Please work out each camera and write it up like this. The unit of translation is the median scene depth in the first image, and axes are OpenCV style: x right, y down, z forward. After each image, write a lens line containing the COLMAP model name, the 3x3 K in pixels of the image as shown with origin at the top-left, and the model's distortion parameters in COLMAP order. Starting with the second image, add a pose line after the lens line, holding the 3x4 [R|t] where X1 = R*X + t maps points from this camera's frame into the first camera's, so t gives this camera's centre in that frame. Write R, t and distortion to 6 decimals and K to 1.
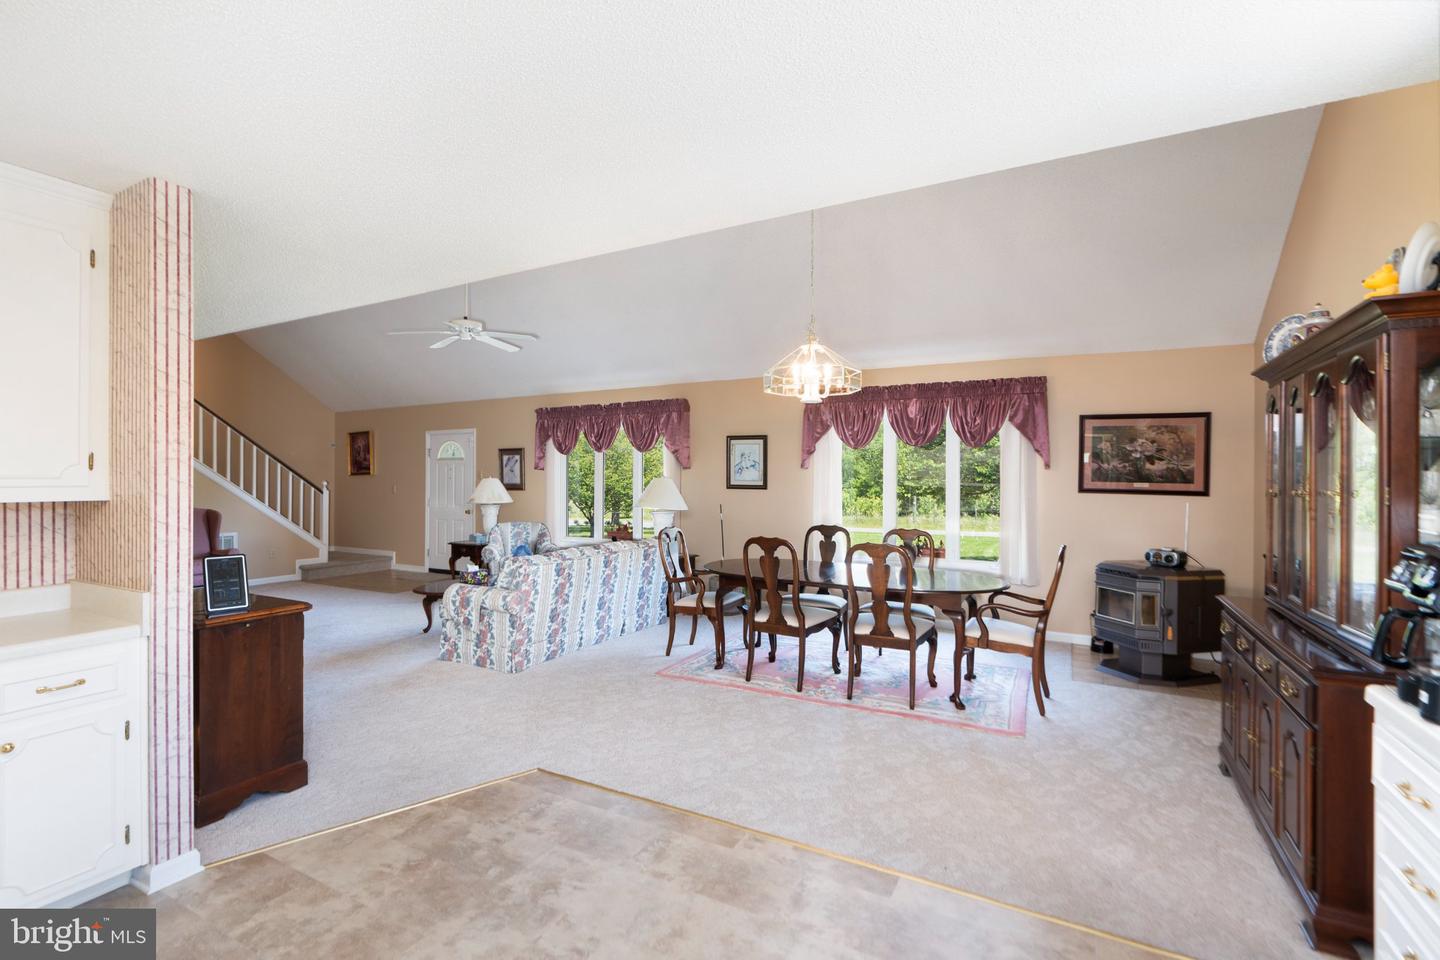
lens RADIAL K [[660.5, 0, 704.8], [0, 660.5, 478.9], [0, 0, 1]] dist [-0.006015, 0.000223]
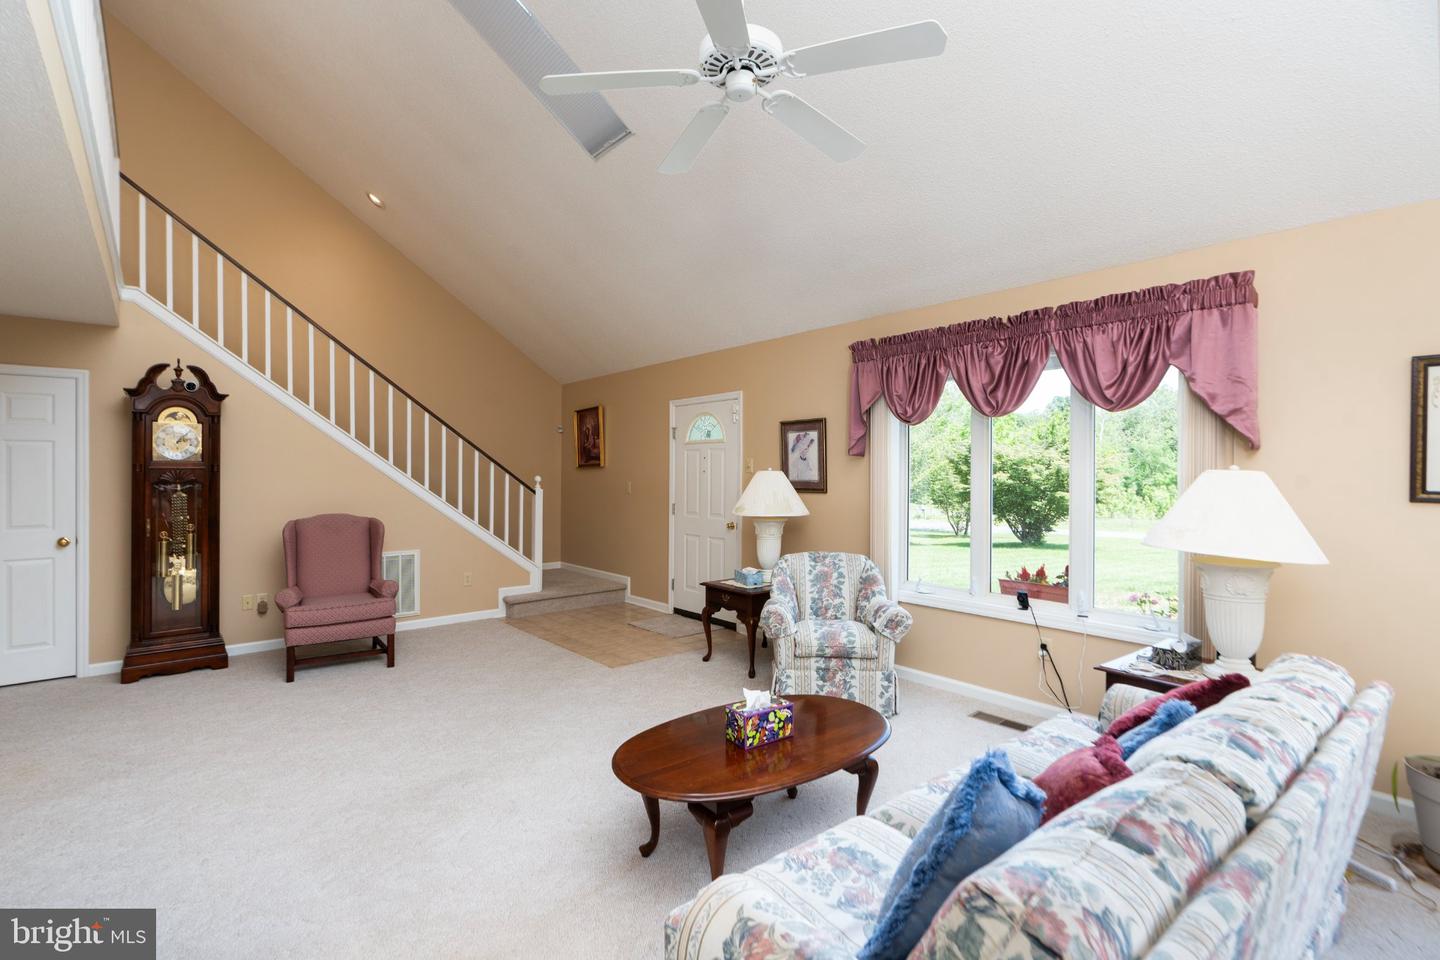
lens RADIAL K [[660.5, 0, 716.1], [0, 660.5, 470.4], [0, 0, 1]] dist [-0.006015, 0.000223]
pose [[0.939344, -0.004263, -0.342950, -0.185708], [0.005509, 0.999981, 0.002659, -0.004312], [0.342933, -0.004387, 0.939350, 0.482050]]
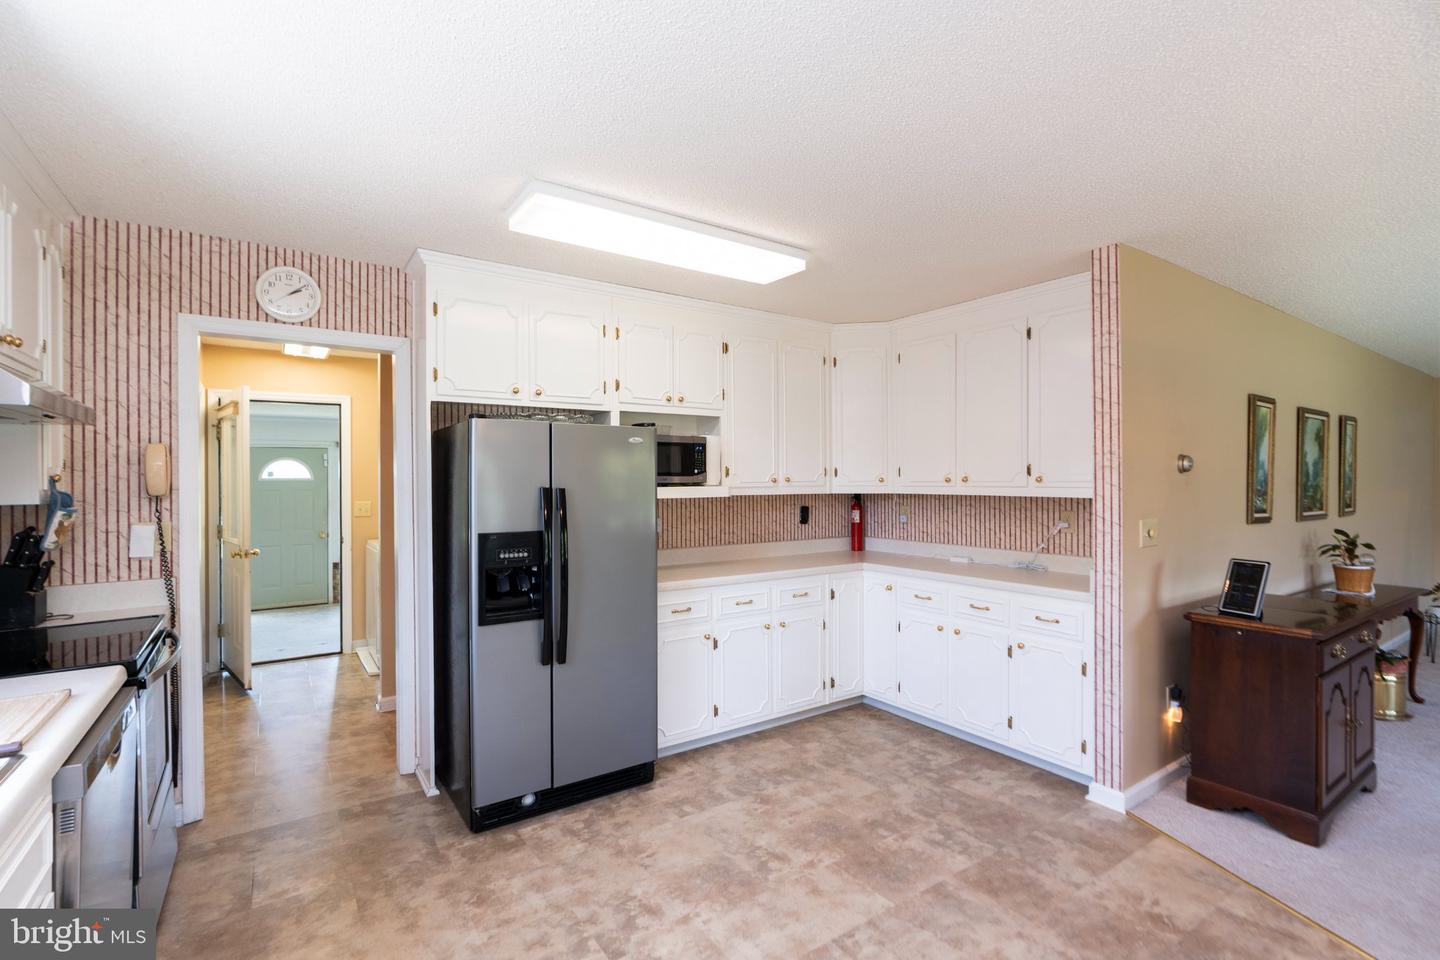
lens RADIAL K [[660.5, 0, 711.1], [0, 660.5, 483.7], [0, 0, 1]] dist [-0.006015, 0.000223]
pose [[-0.449951, 0.001772, -0.893052, 0.190018], [-0.007219, 0.999958, 0.005621, 0.000101], [0.893024, 0.008976, -0.449919, 0.262023]]
